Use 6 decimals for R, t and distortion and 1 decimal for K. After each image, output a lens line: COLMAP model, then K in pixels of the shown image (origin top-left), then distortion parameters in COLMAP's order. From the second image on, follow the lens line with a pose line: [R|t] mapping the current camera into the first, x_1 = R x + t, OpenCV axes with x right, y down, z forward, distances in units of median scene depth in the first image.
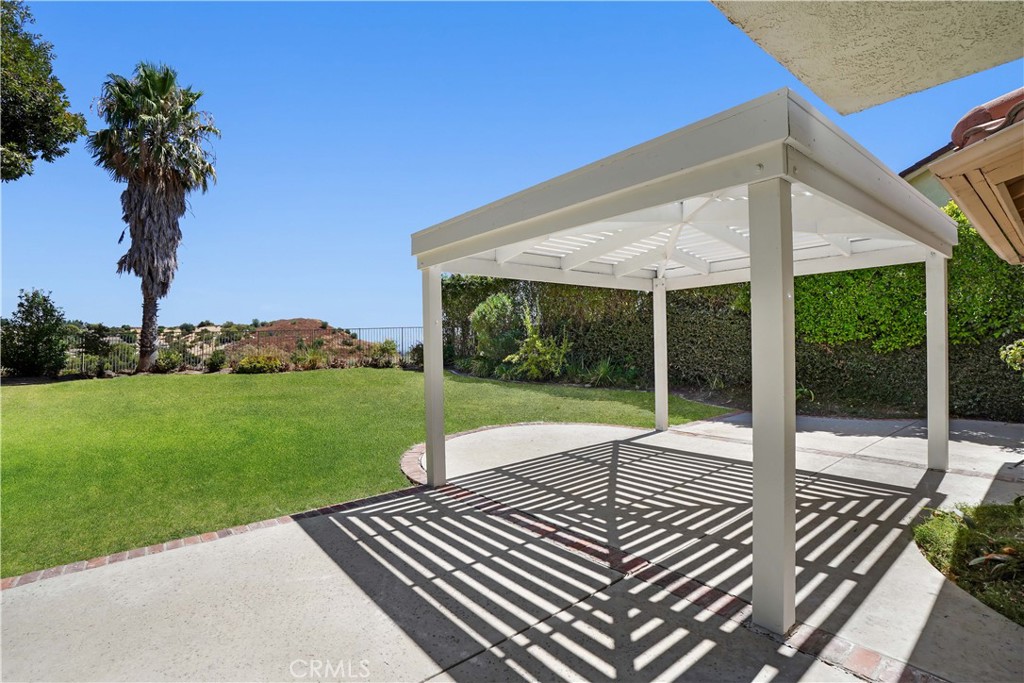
lens RADIAL K [[475.2, 0, 501.2], [0, 475.2, 343.8], [0, 0, 1]] dist [-0.063542, 0.026318]
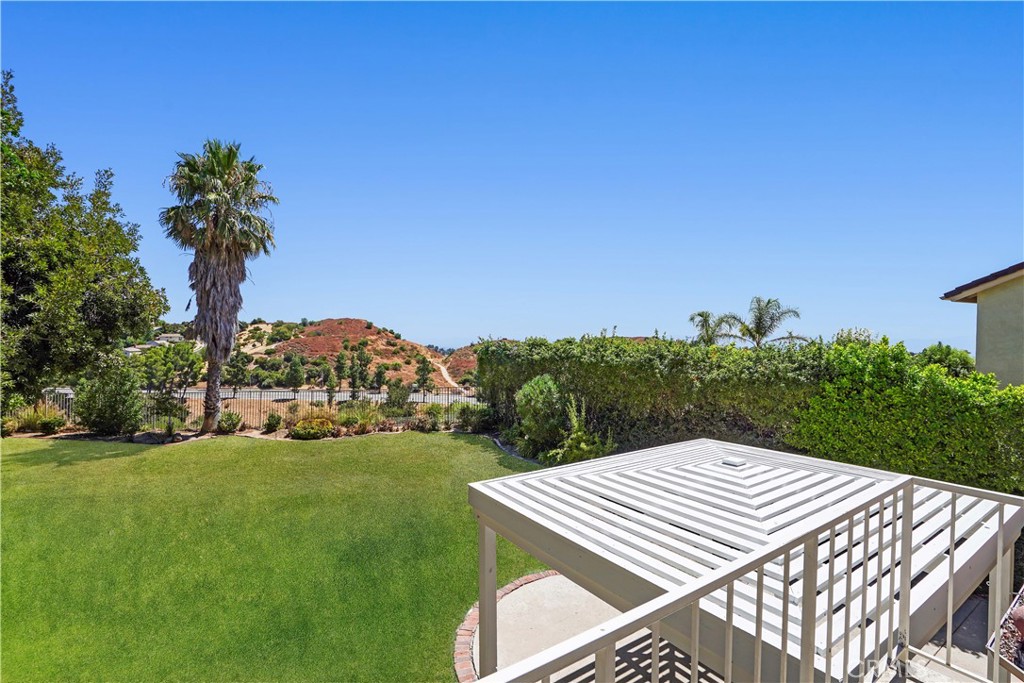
lens RADIAL K [[474.0, 0, 503.0], [0, 474.0, 345.9], [0, 0, 1]] dist [-0.061571, 0.025778]
pose [[0.996503, 0.018682, -0.081443, -0.010932], [-0.018083, 0.999804, 0.008085, -0.161961], [0.081578, -0.006584, 0.996645, -0.010986]]
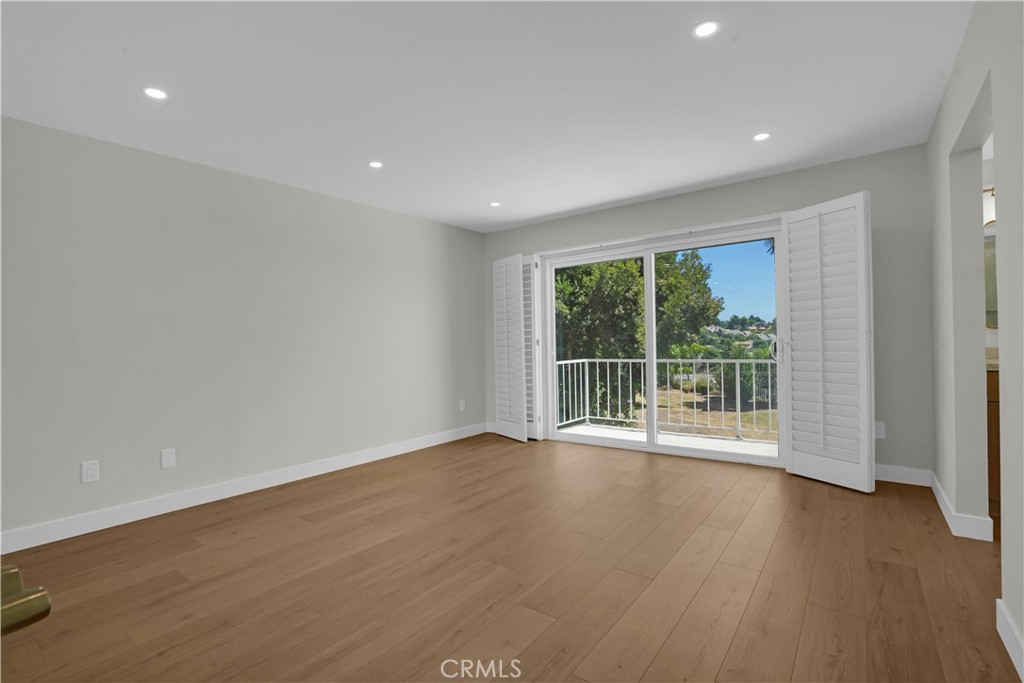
lens RADIAL K [[474.0, 0, 503.0], [0, 474.0, 345.9], [0, 0, 1]] dist [-0.061571, 0.025778]
pose [[0.240350, 0.019990, -0.970480, 0.311834], [0.003159, 0.999767, 0.021375, -0.143257], [0.970681, -0.008203, 0.240231, -0.146440]]
